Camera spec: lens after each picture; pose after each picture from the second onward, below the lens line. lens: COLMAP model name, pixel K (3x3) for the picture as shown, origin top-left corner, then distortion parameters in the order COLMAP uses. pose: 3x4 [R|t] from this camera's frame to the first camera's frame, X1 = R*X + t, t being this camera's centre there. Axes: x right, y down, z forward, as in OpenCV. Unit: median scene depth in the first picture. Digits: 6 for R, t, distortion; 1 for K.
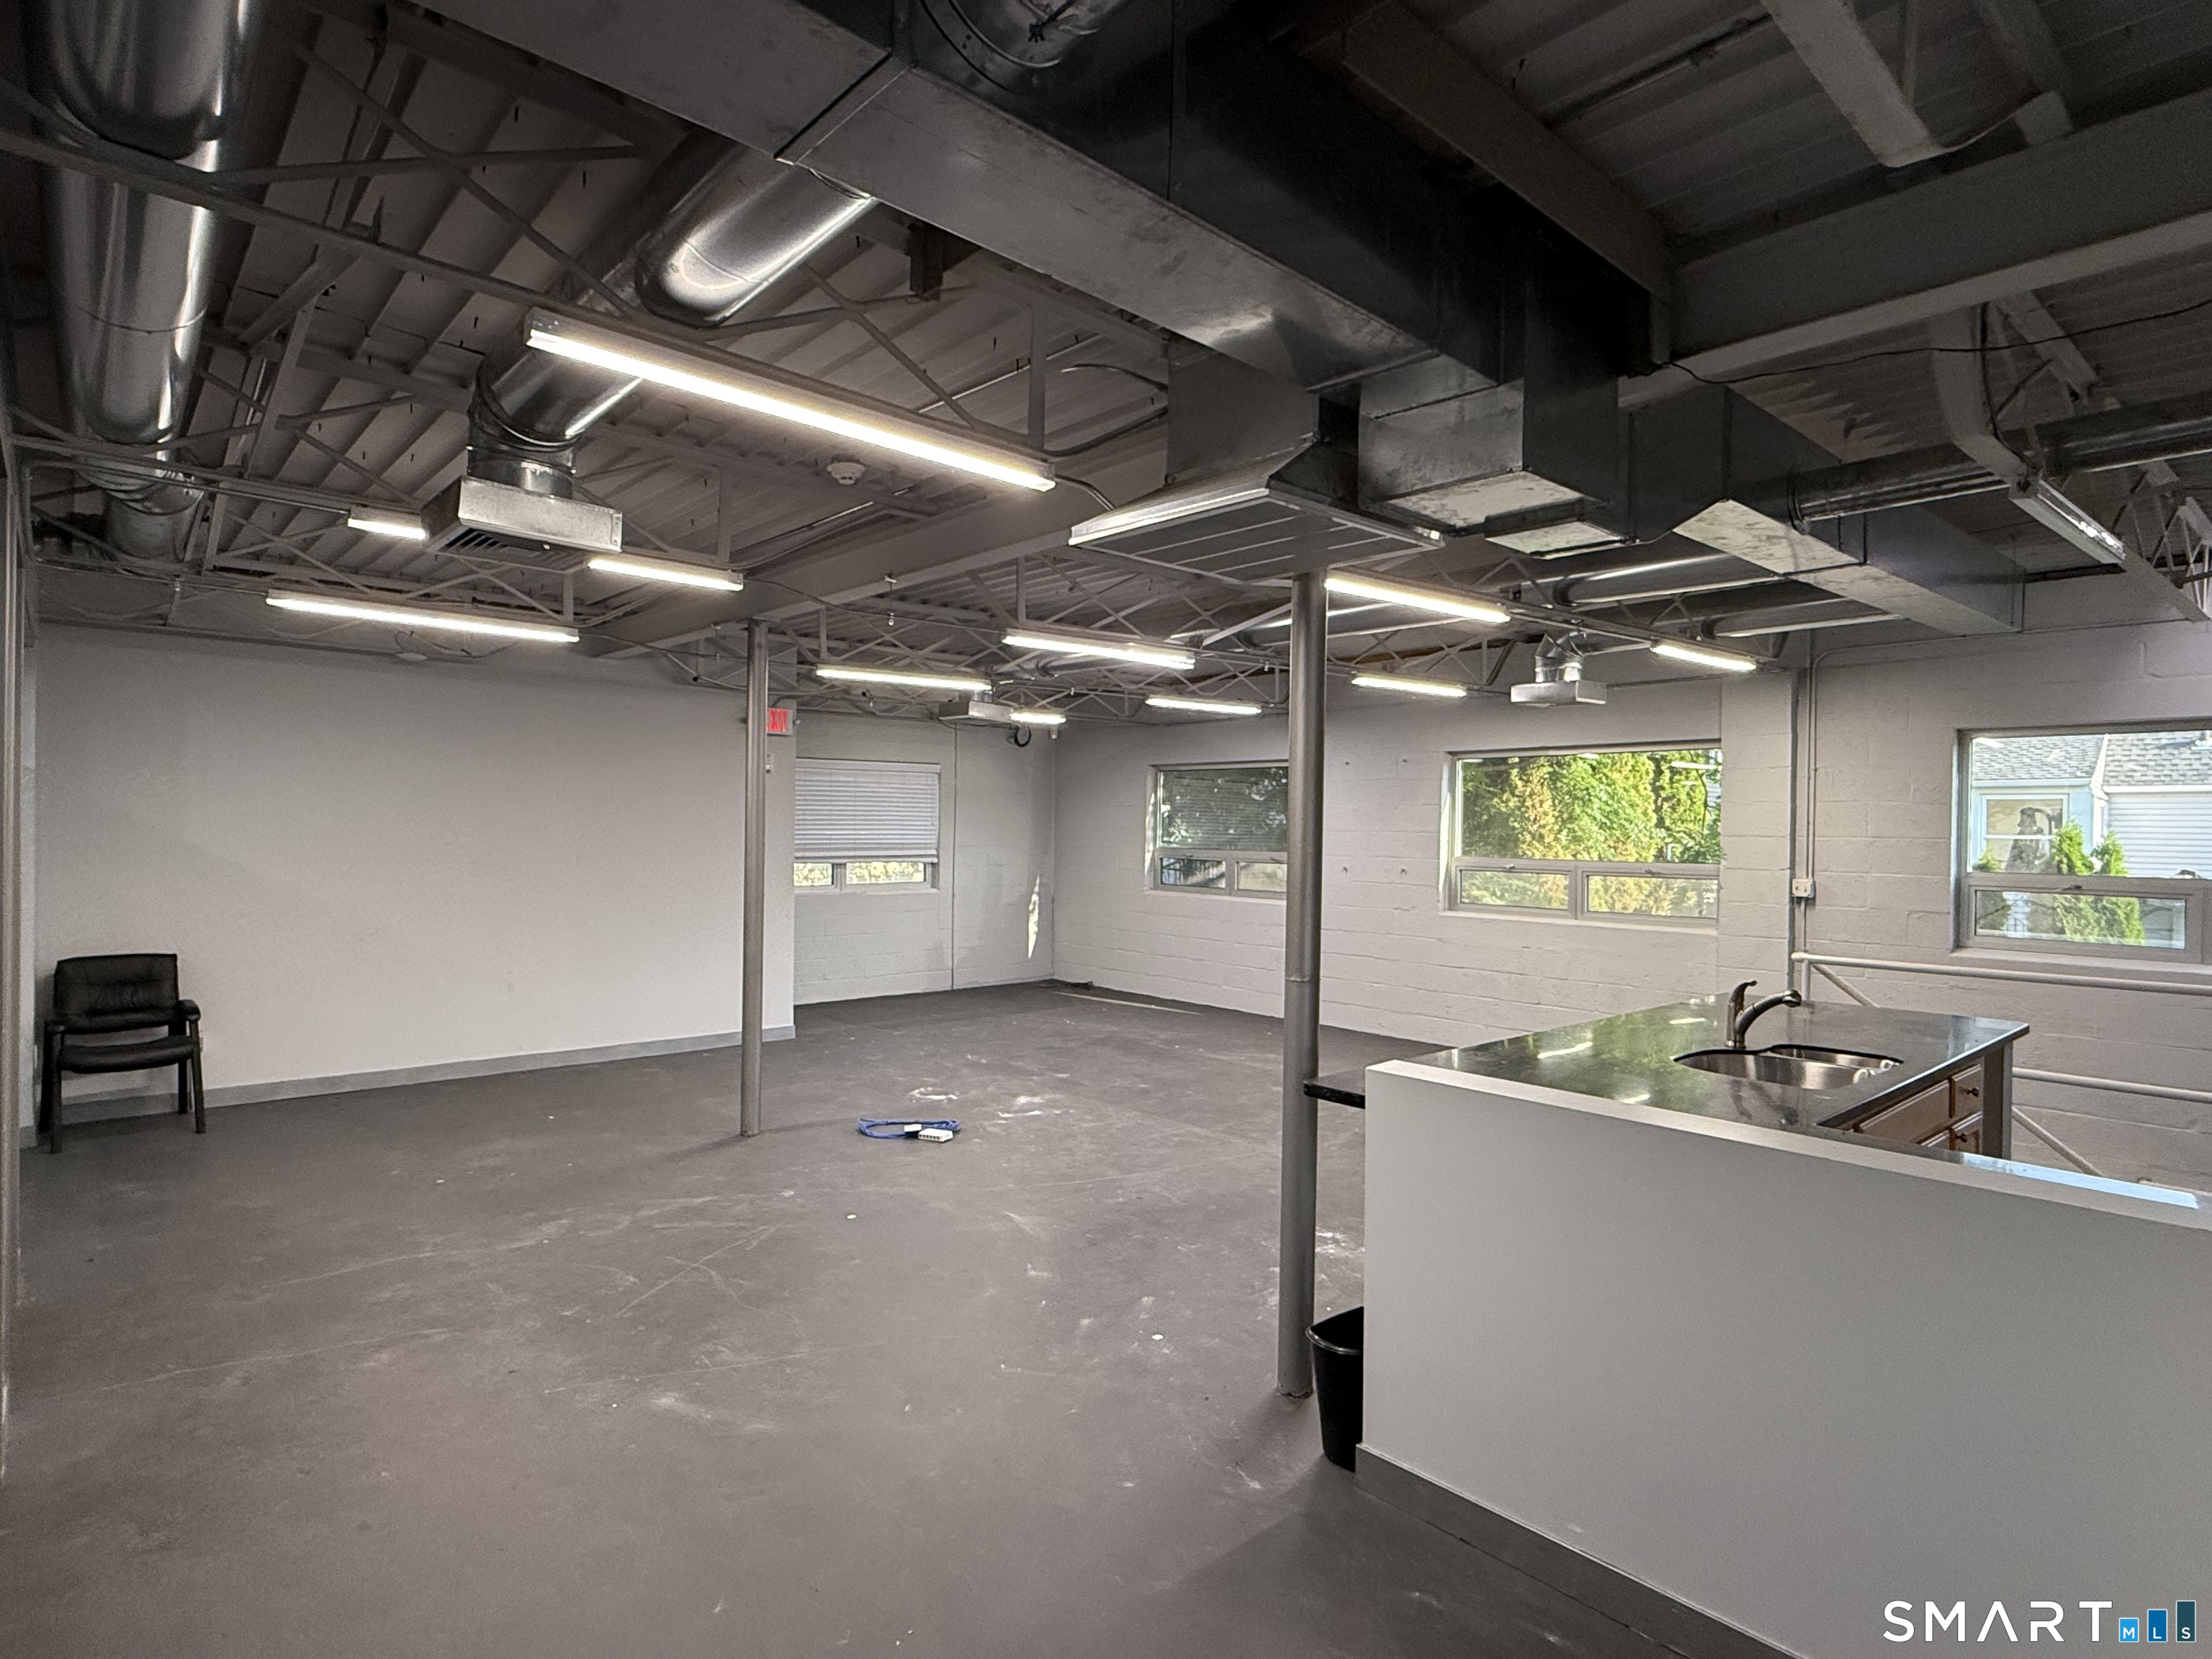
lens RADIAL K [[1174.2, 0, 1116.5], [0, 1174.2, 825.9], [0, 0, 1]] dist [0.001862, 0.000036]
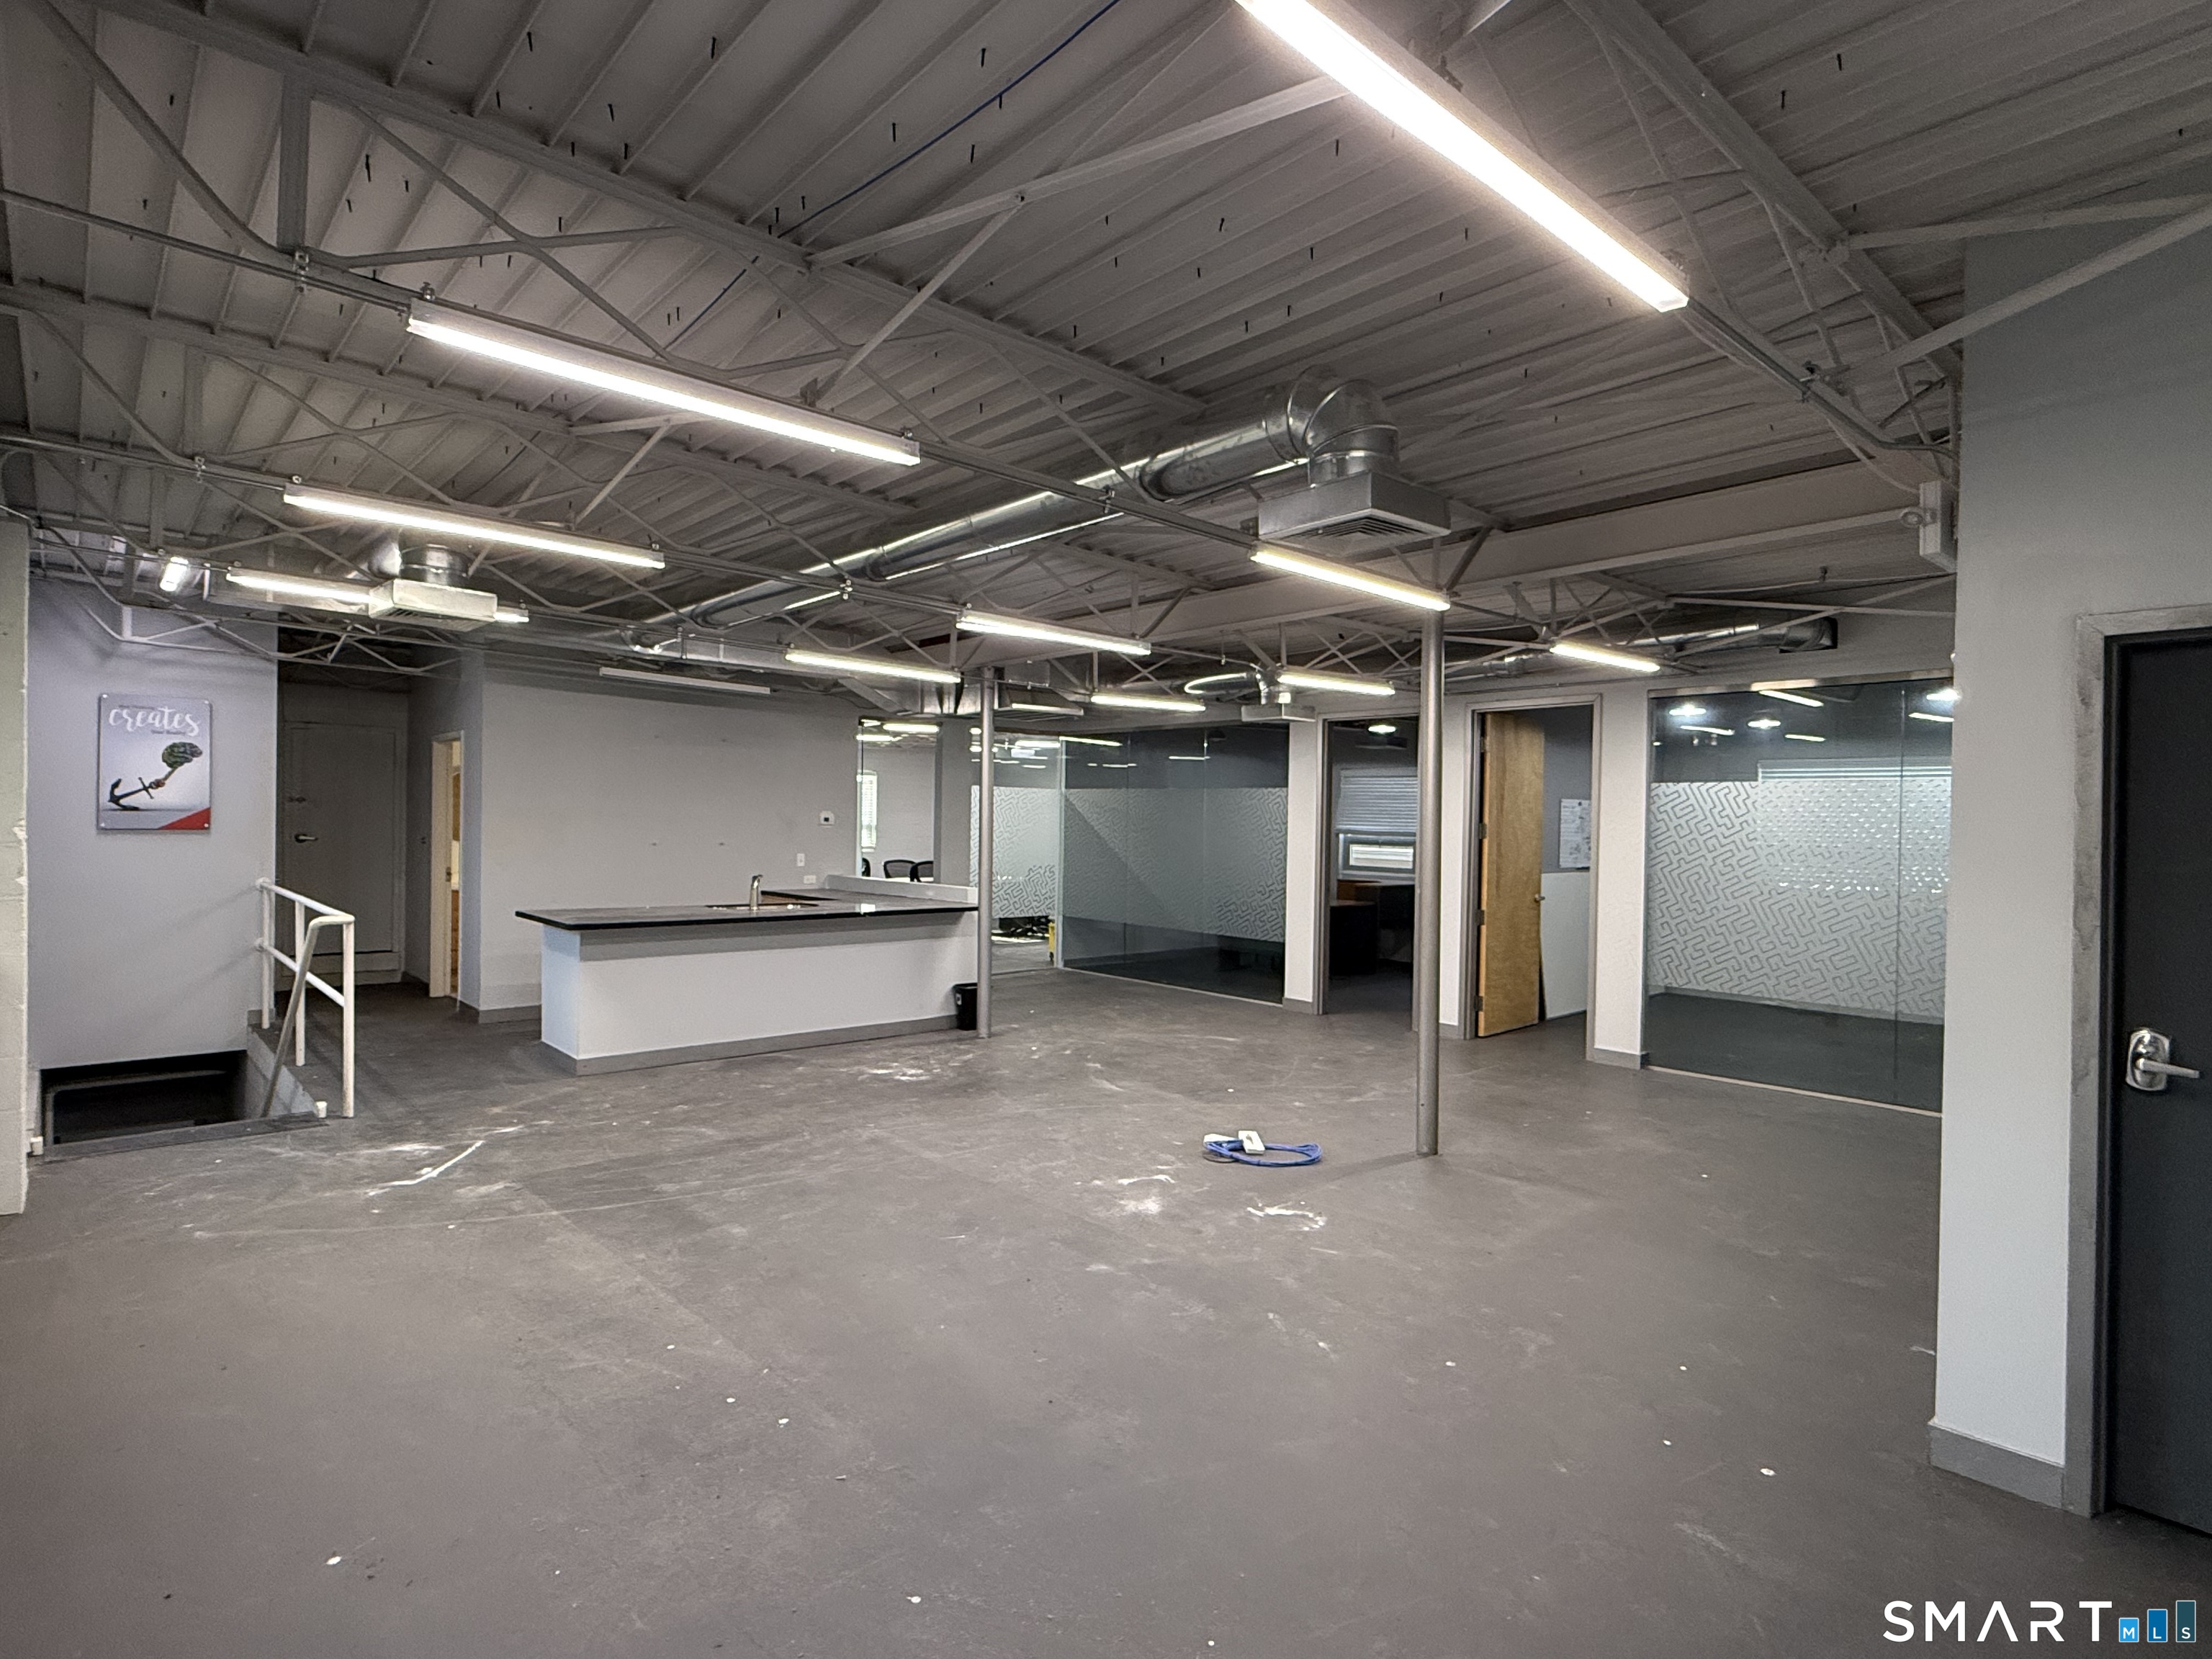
lens RADIAL K [[1174.2, 0, 1105.3], [0, 1174.2, 834.0], [0, 0, 1]] dist [0.001862, 0.000036]
pose [[-0.999598, -0.028093, 0.003751, -0.053824], [-0.028052, 0.999550, 0.010609, 0.010496], [-0.004047, 0.010499, -0.999937, 1.832962]]
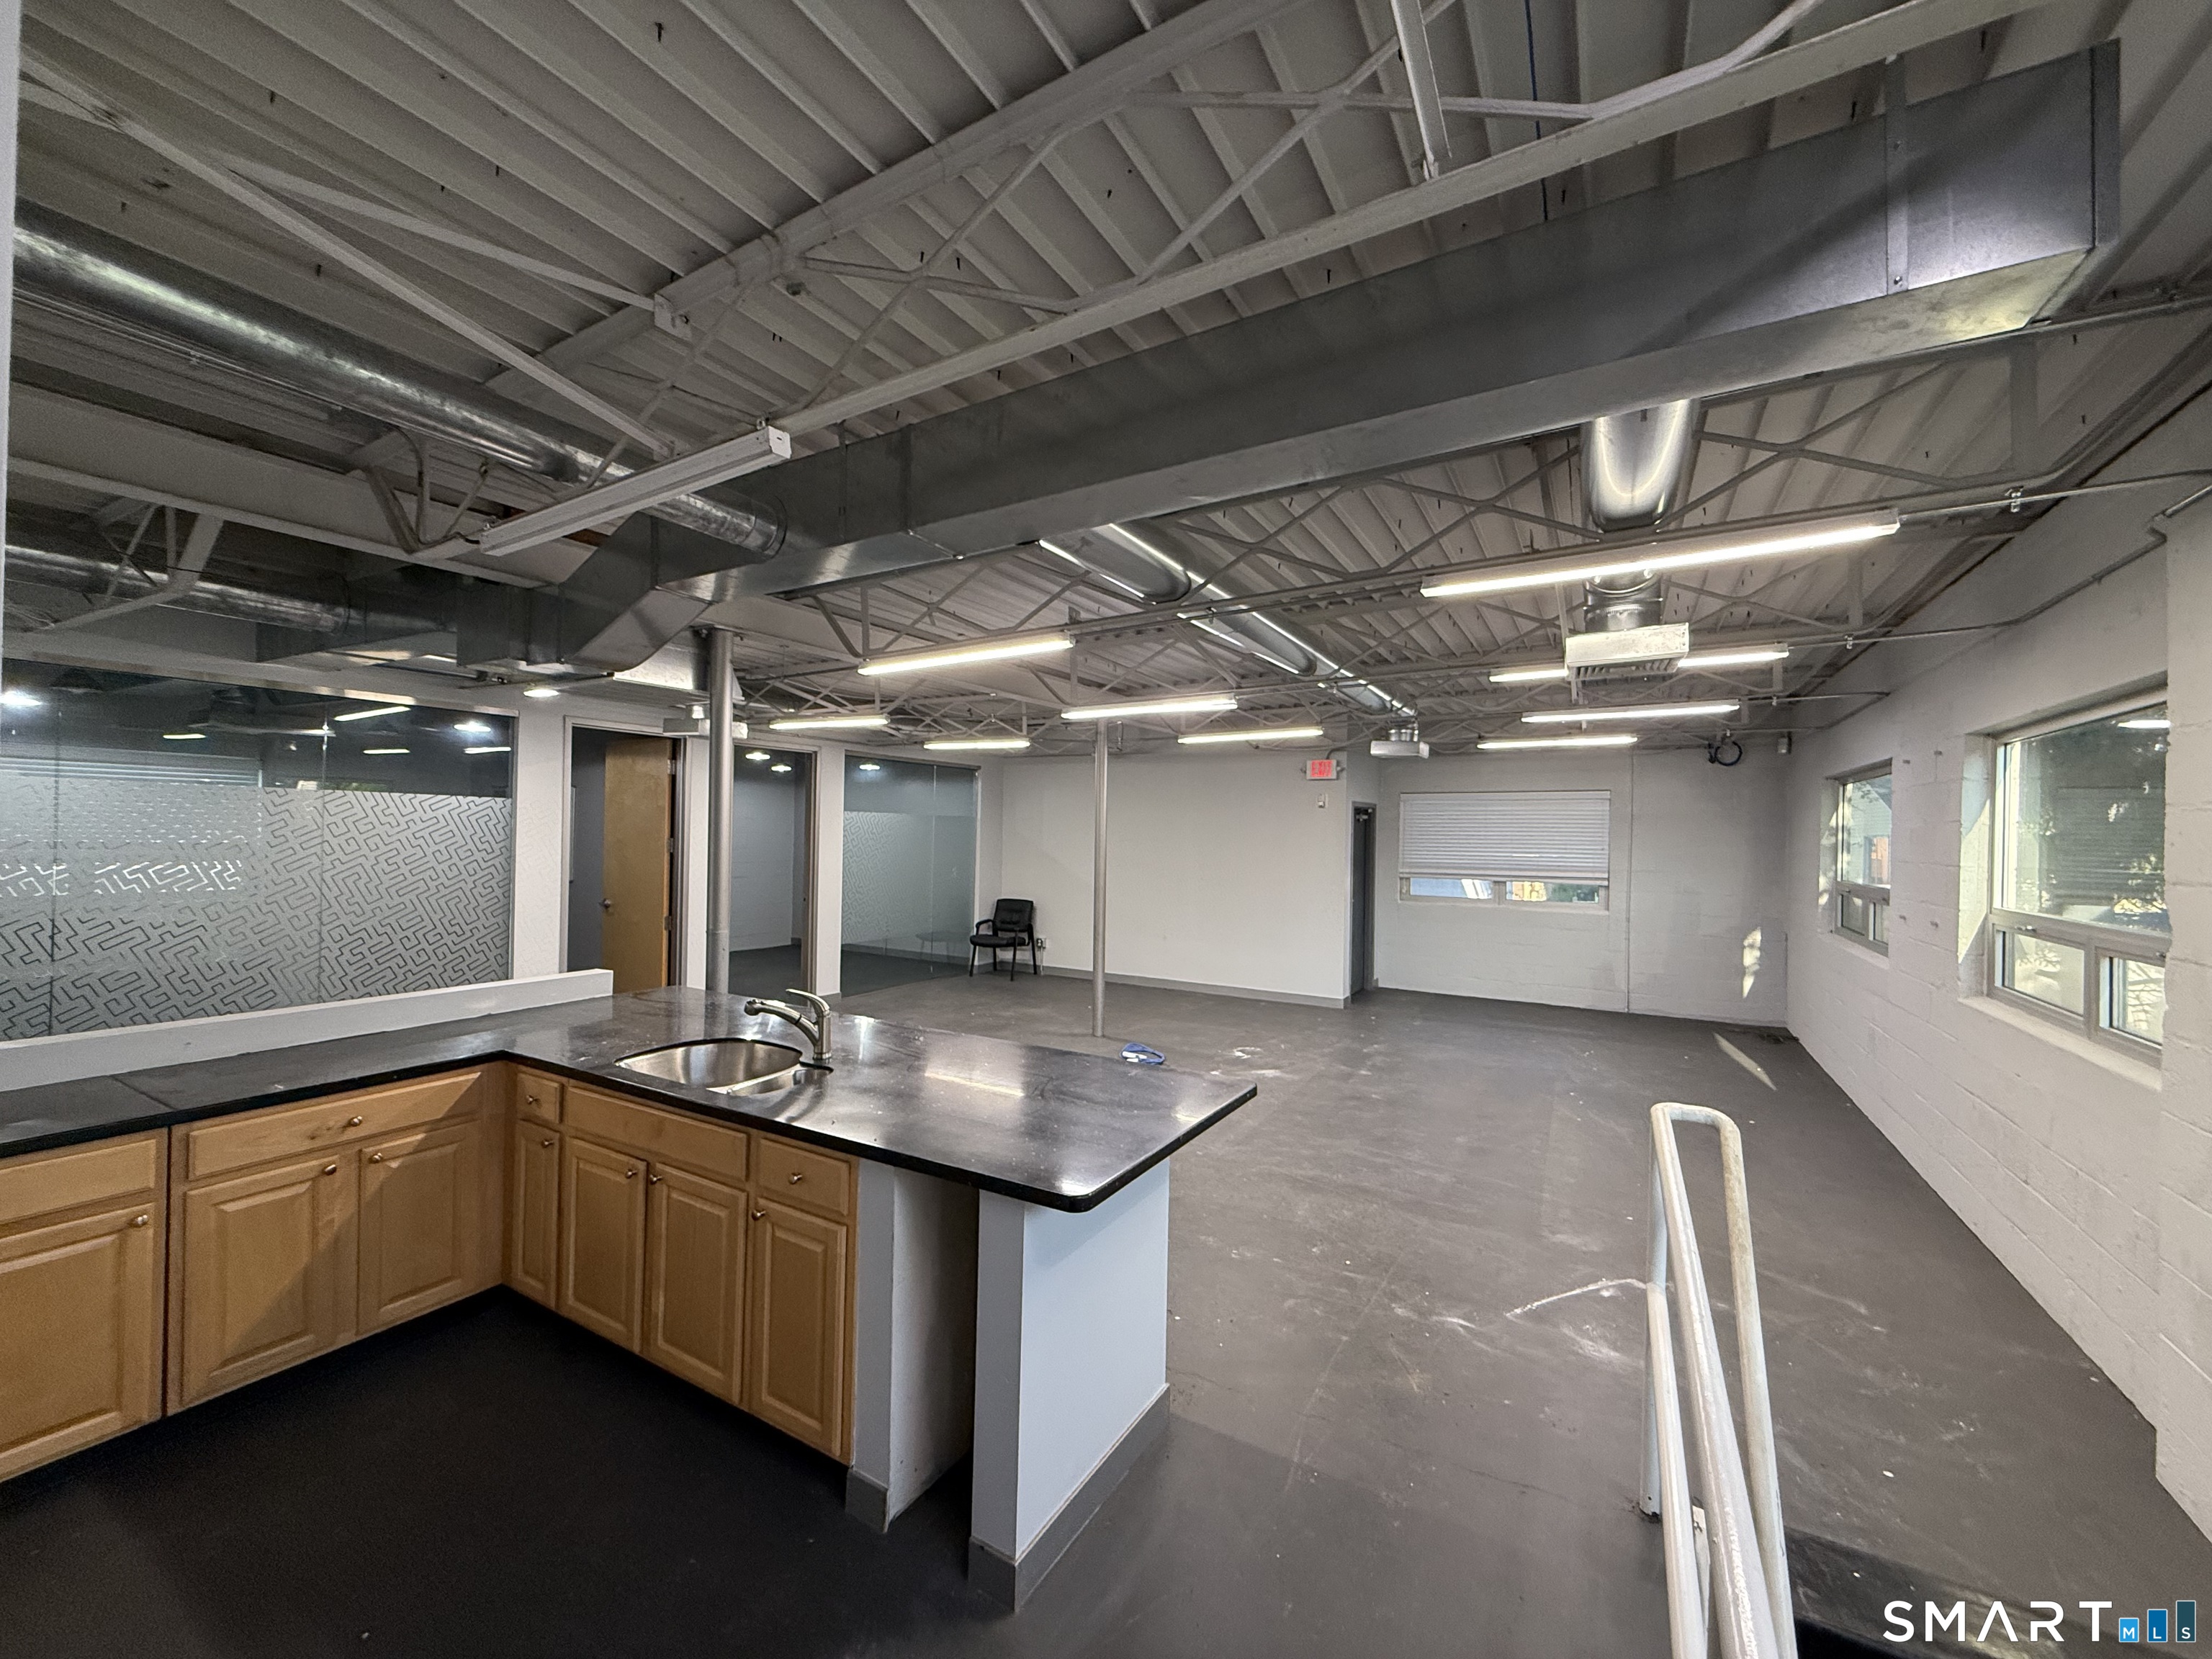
lens RADIAL K [[864.9, 0, 1110.7], [0, 864.9, 831.3], [0, 0, 1]] dist [-0.002259, 0.000022]
pose [[0.306284, -0.008824, -0.951899, 0.791191], [-0.013357, 0.999819, -0.013565, -0.001299], [0.951847, 0.016869, 0.306110, 0.614845]]
